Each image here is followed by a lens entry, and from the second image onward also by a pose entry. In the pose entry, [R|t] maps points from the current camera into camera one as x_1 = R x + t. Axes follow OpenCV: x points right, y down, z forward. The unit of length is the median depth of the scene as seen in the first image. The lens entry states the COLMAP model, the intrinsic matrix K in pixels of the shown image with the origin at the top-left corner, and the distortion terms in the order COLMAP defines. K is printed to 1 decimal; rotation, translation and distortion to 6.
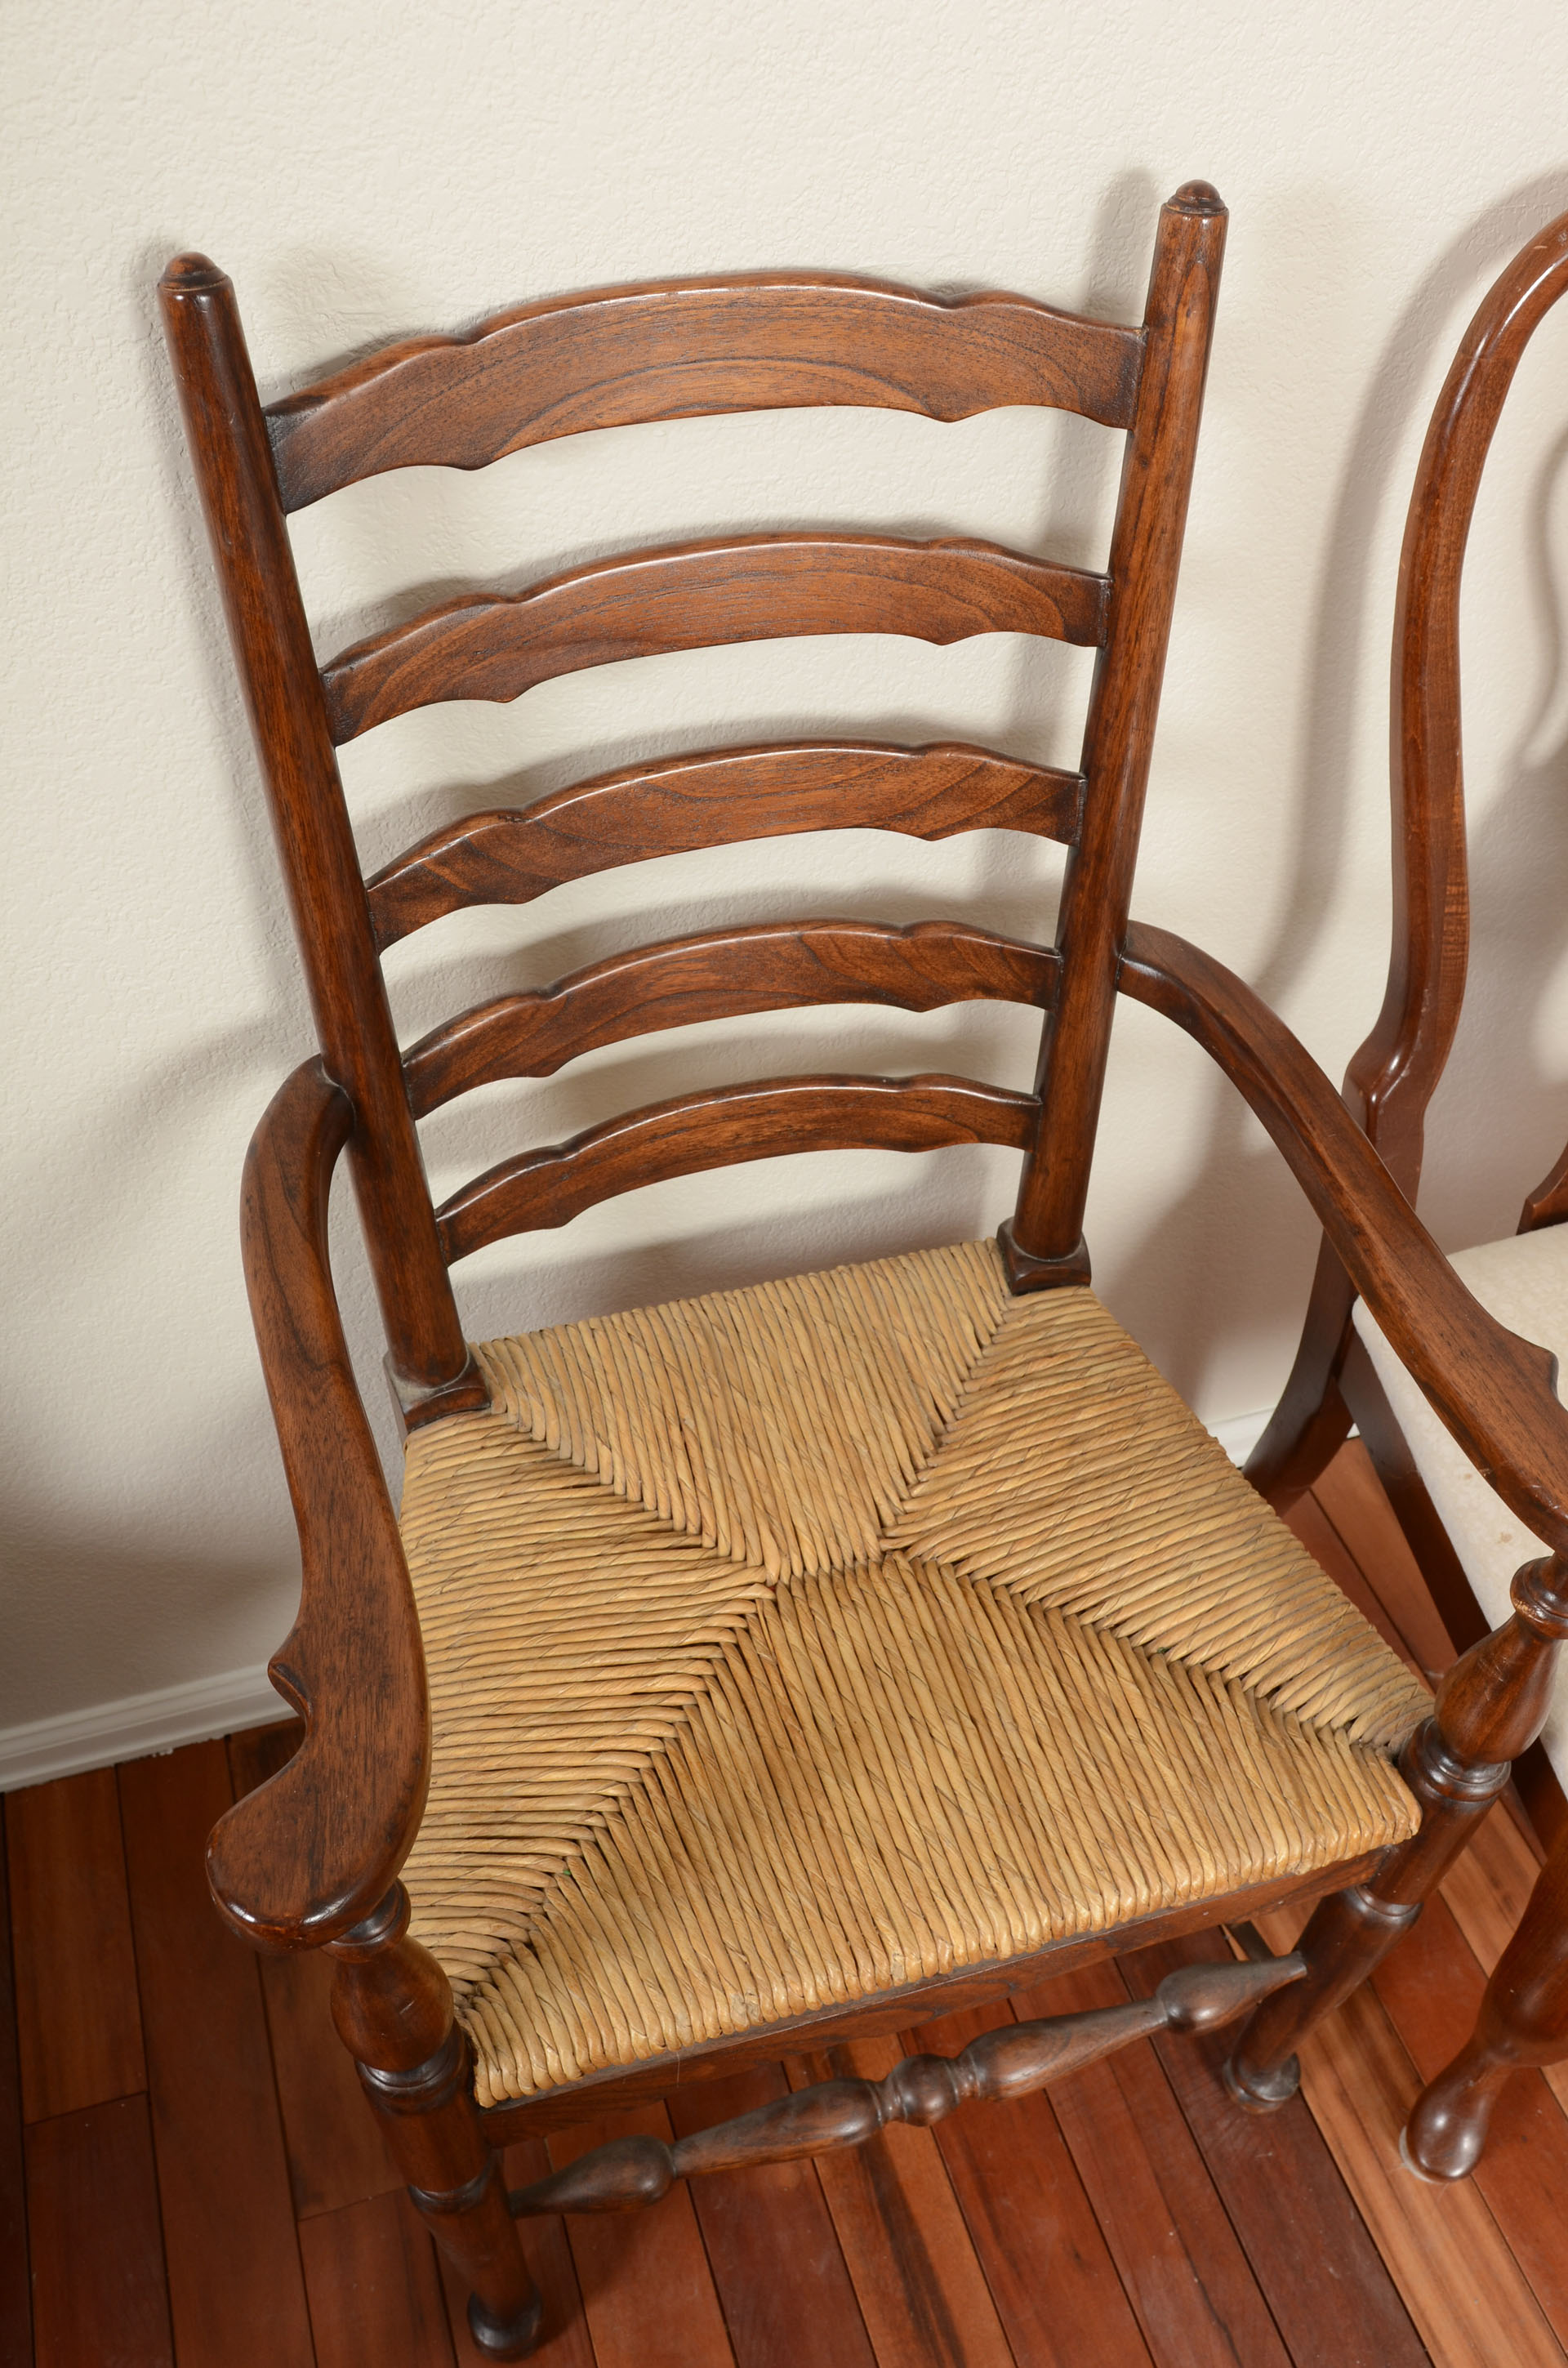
lens RADIAL K [[1939.7, 0, 780.5], [0, 1939.7, 1234.9], [0, 0, 1]] dist [-0.098585, 0.103951]
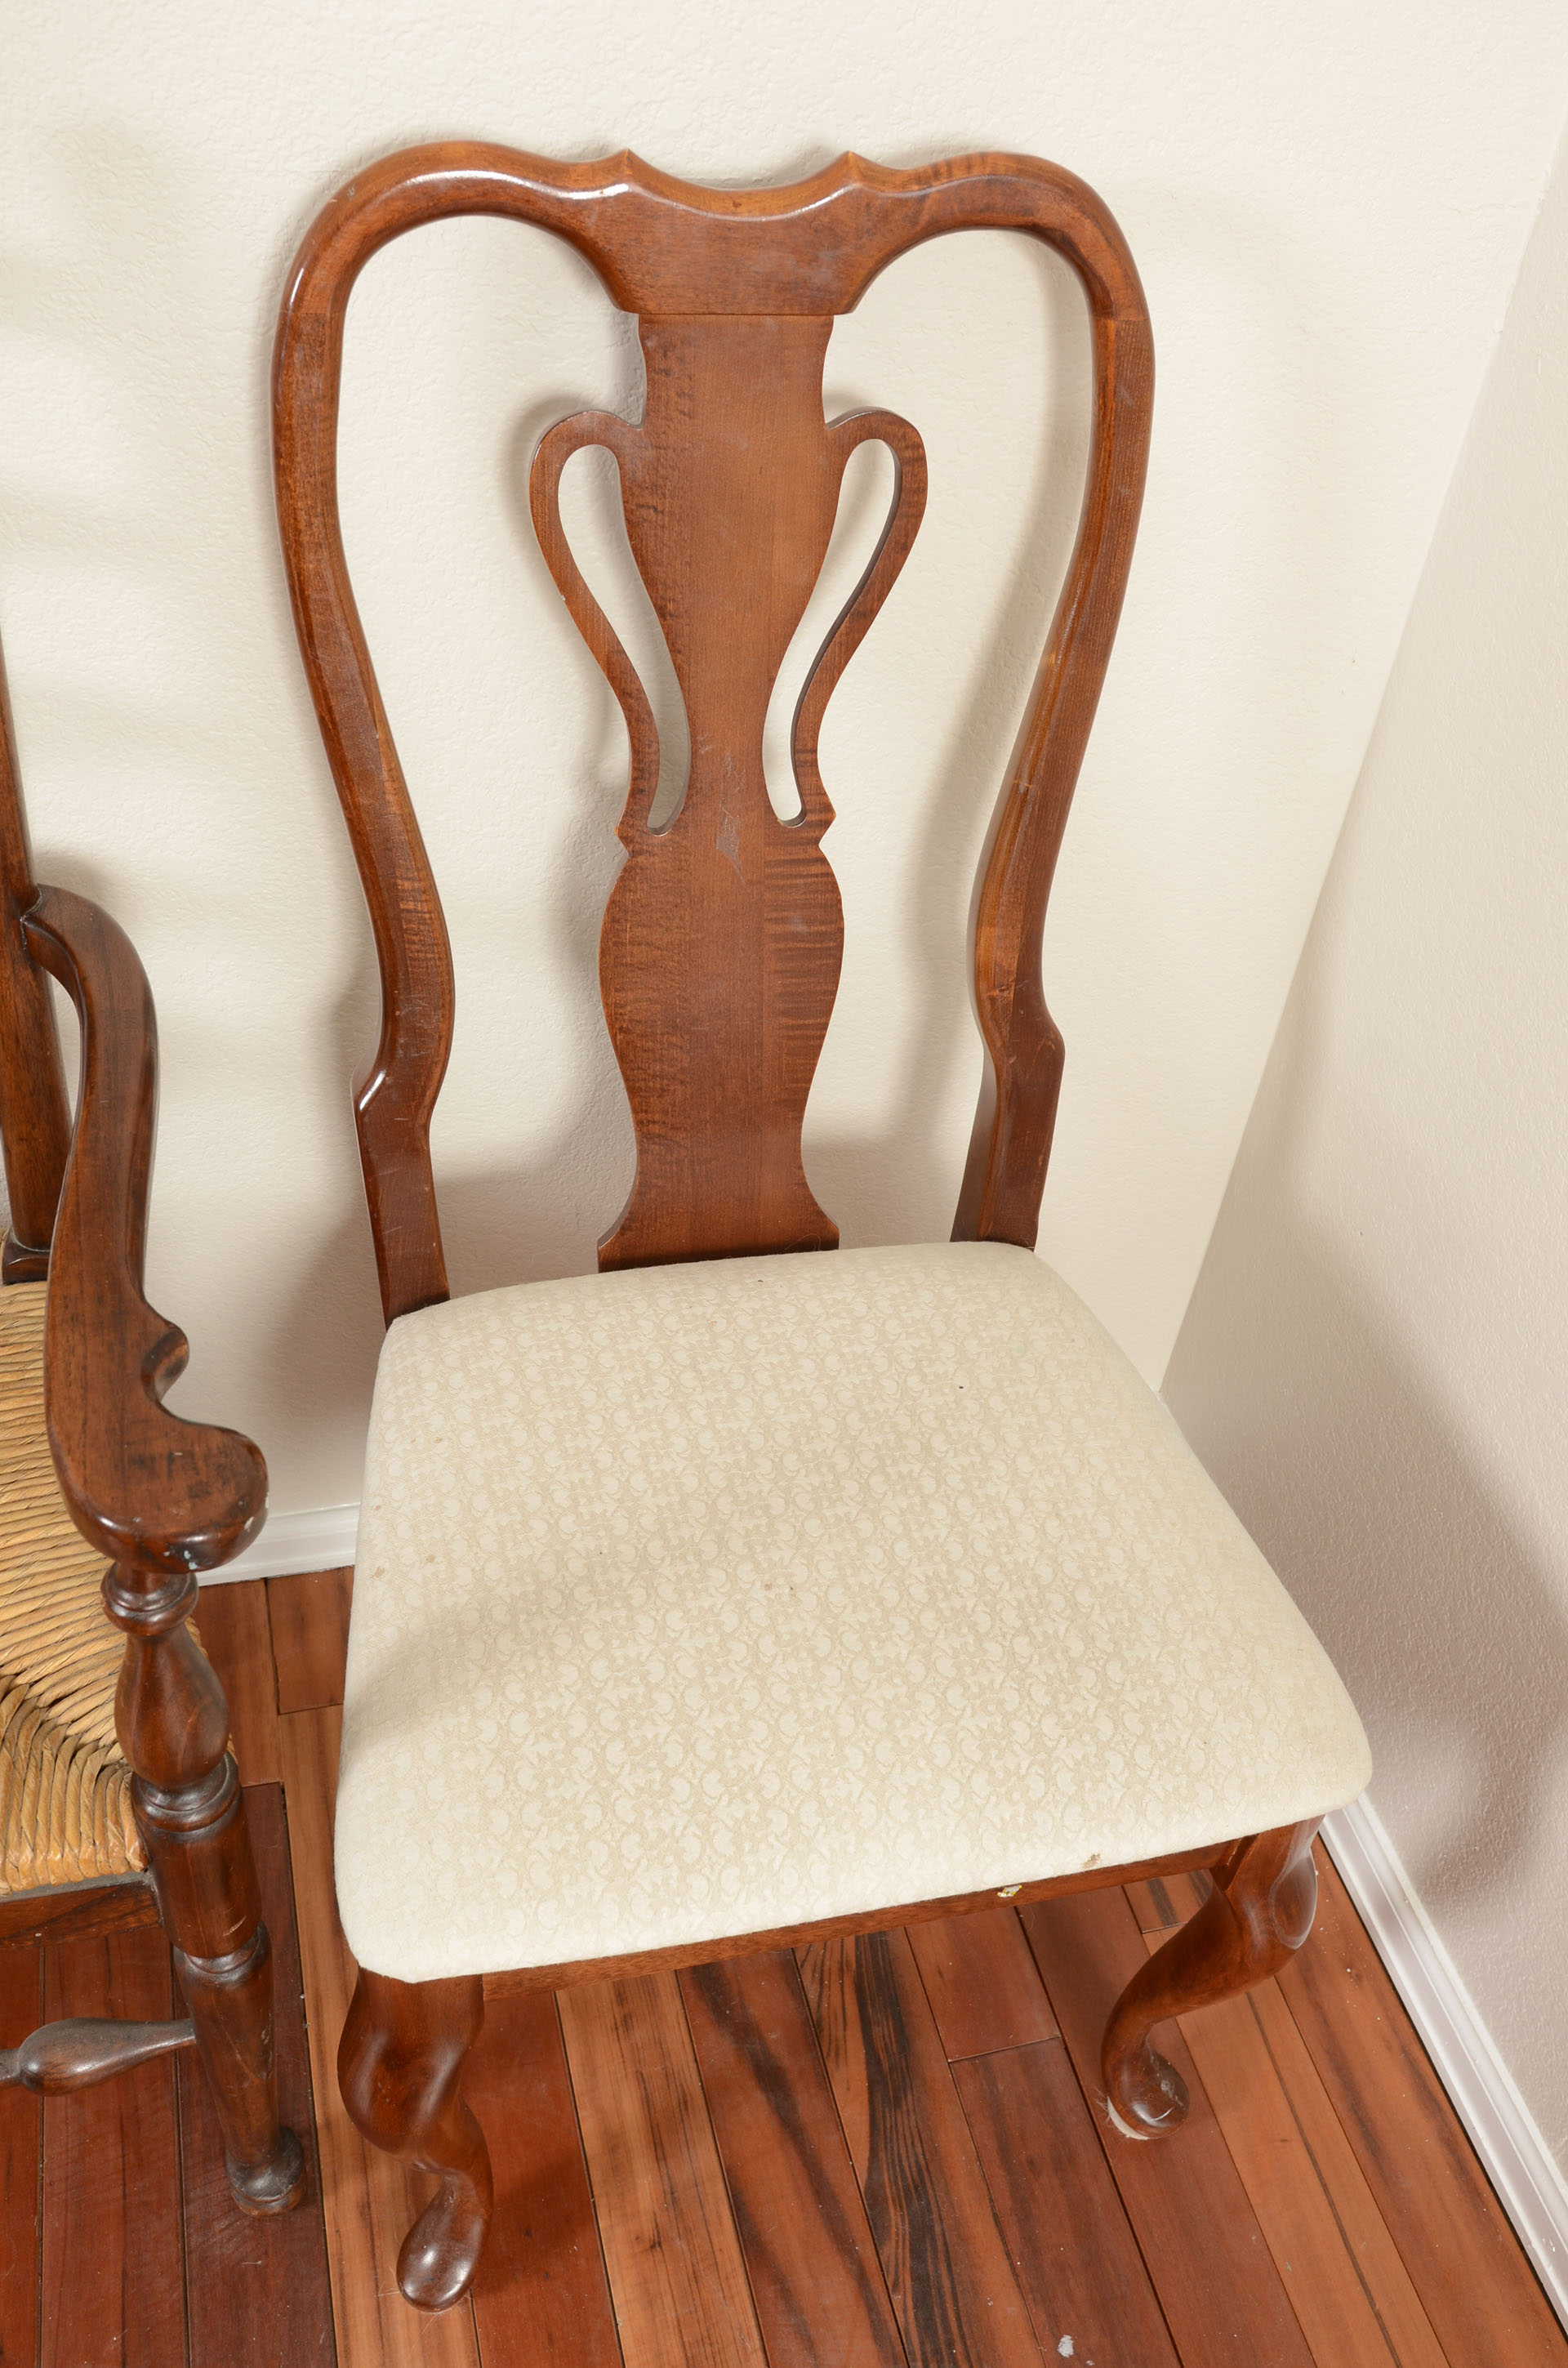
lens RADIAL K [[1999.2, 0, 774.2], [0, 1999.2, 1220.1], [0, 0, 1]] dist [-0.089069, 0.102786]
pose [[0.995719, 0.092404, 0.002121, 0.569486], [-0.091943, 0.992578, -0.079591, 0.049424], [-0.009460, 0.079056, 0.996825, 0.025284]]
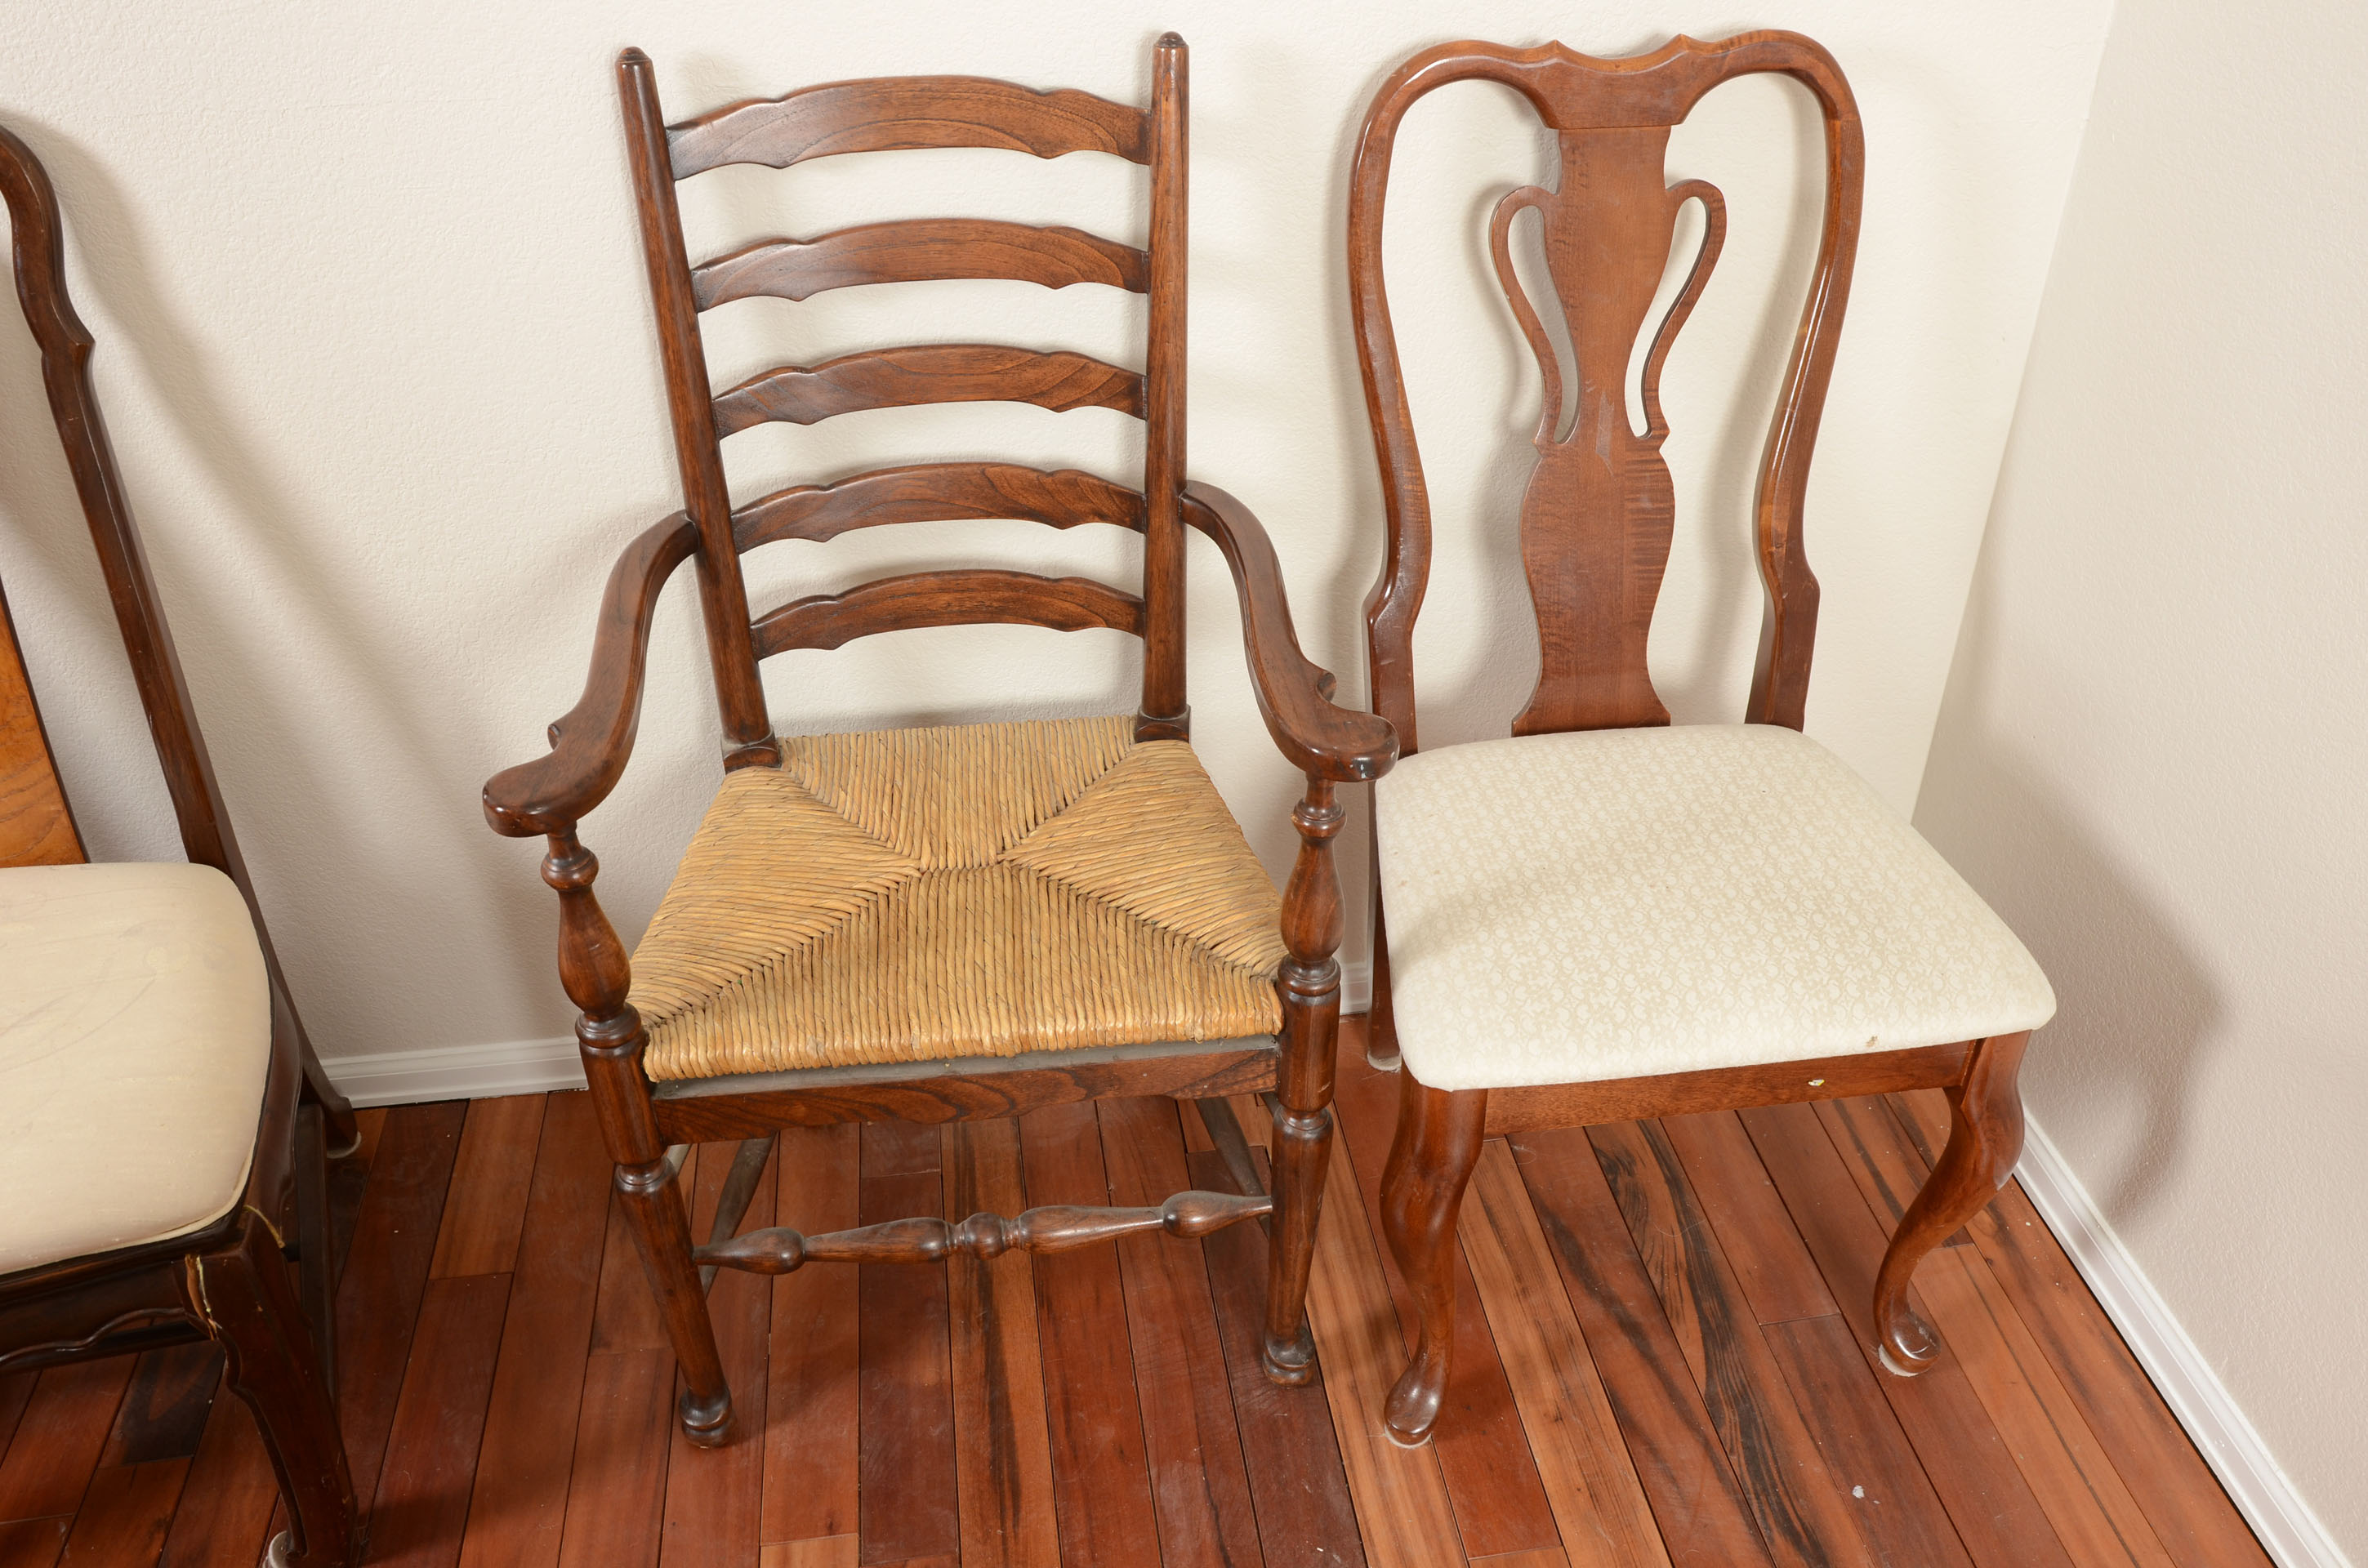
lens RADIAL K [[1917.6, 0, 1184.0], [0, 1917.6, 784.0], [0, 0, 1]] dist [-0.092548, 0.086684]
pose [[0.985030, 0.076431, -0.154516, 0.448992], [-0.108005, 0.972229, -0.207617, 0.423001], [0.134356, 0.221198, 0.965930, -0.487484]]
